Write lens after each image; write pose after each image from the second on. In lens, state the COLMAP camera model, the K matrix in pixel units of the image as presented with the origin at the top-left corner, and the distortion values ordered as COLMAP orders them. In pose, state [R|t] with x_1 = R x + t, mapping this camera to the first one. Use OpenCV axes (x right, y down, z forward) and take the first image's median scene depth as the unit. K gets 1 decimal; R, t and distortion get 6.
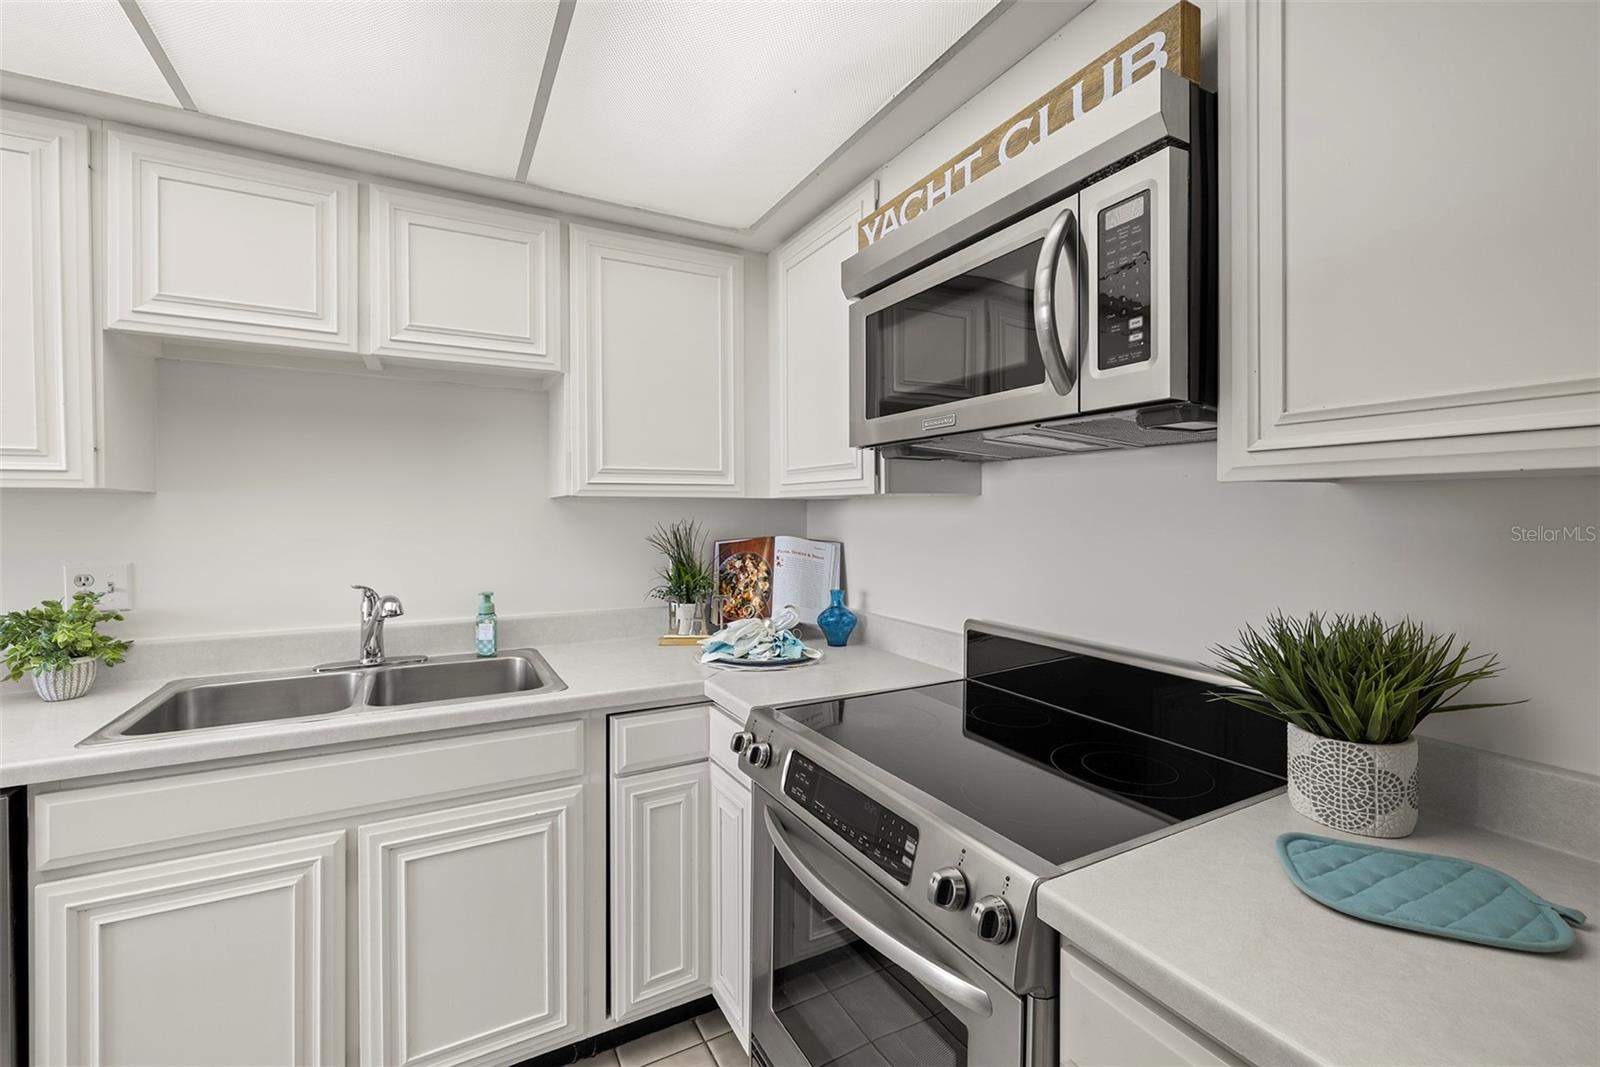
lens RADIAL K [[676.7, 0, 796.8], [0, 676.7, 526.8], [0, 0, 1]] dist [-0.001524, 0.000547]
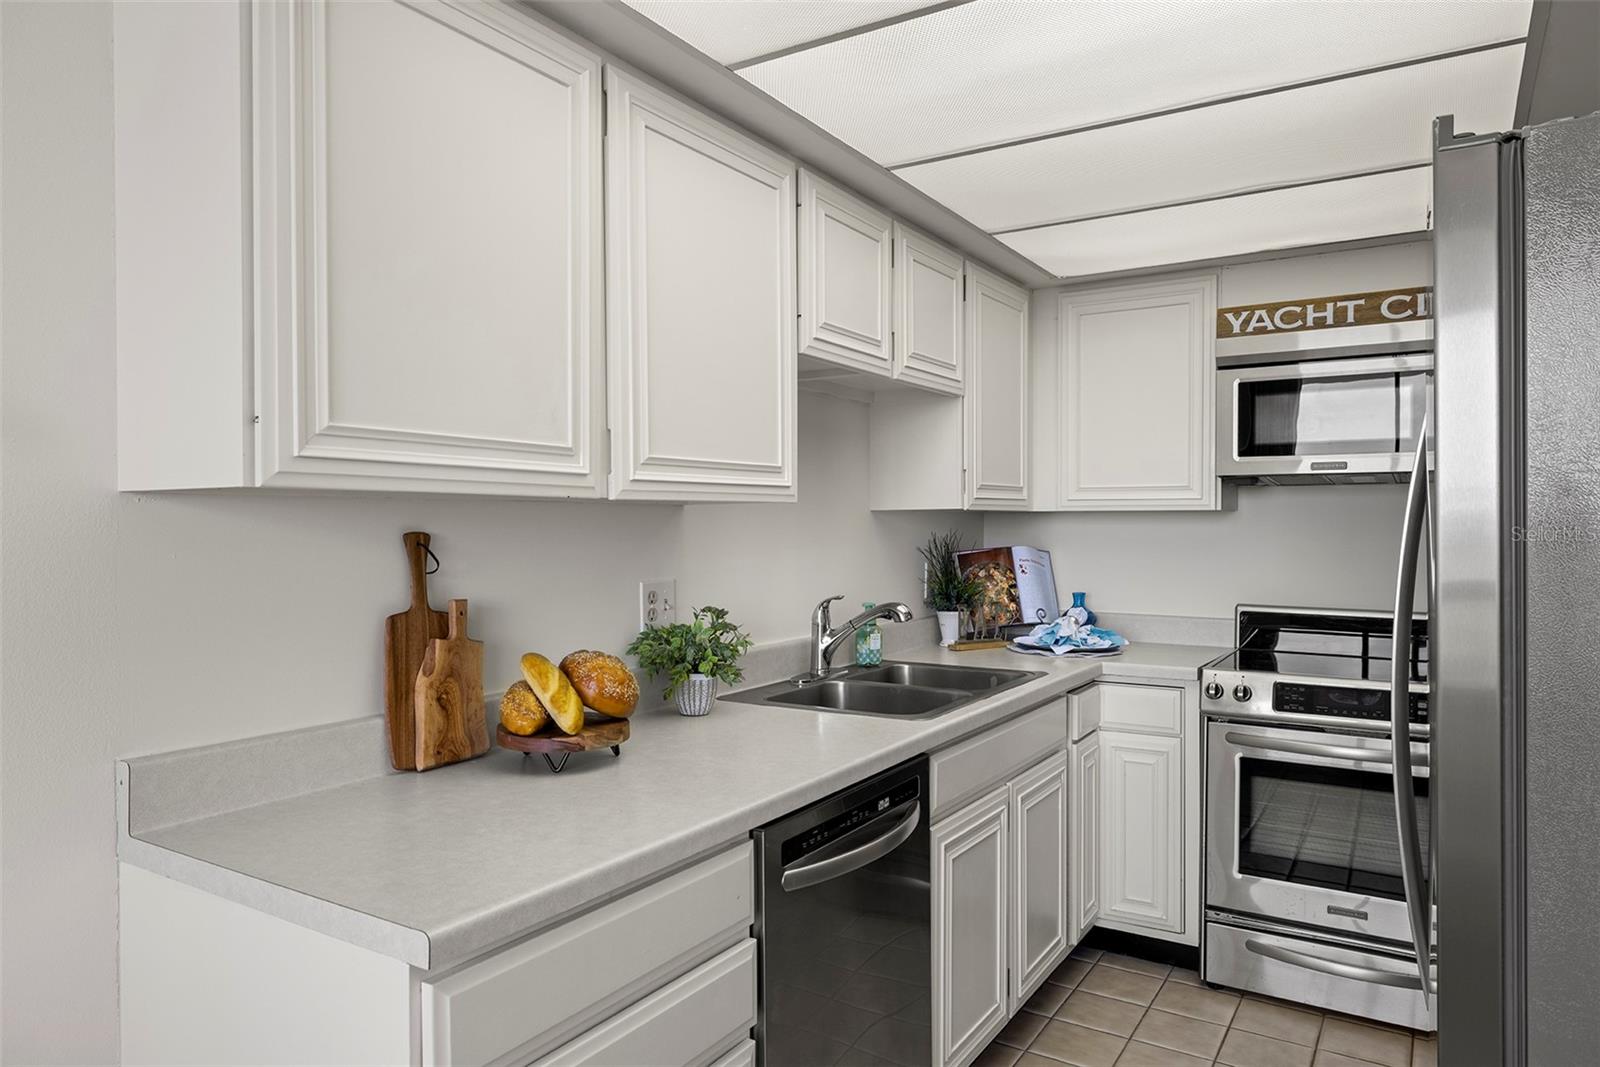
lens RADIAL K [[1026.3, 0, 800.0], [0, 1026.3, 533.5], [0, 0, 1]] dist [0.003769, -0.000167]
pose [[0.873281, -0.002177, 0.487212, -1.718923], [0.004354, 0.999985, -0.003337, -0.004032], [-0.487198, 0.005035, 0.873277, -0.386272]]
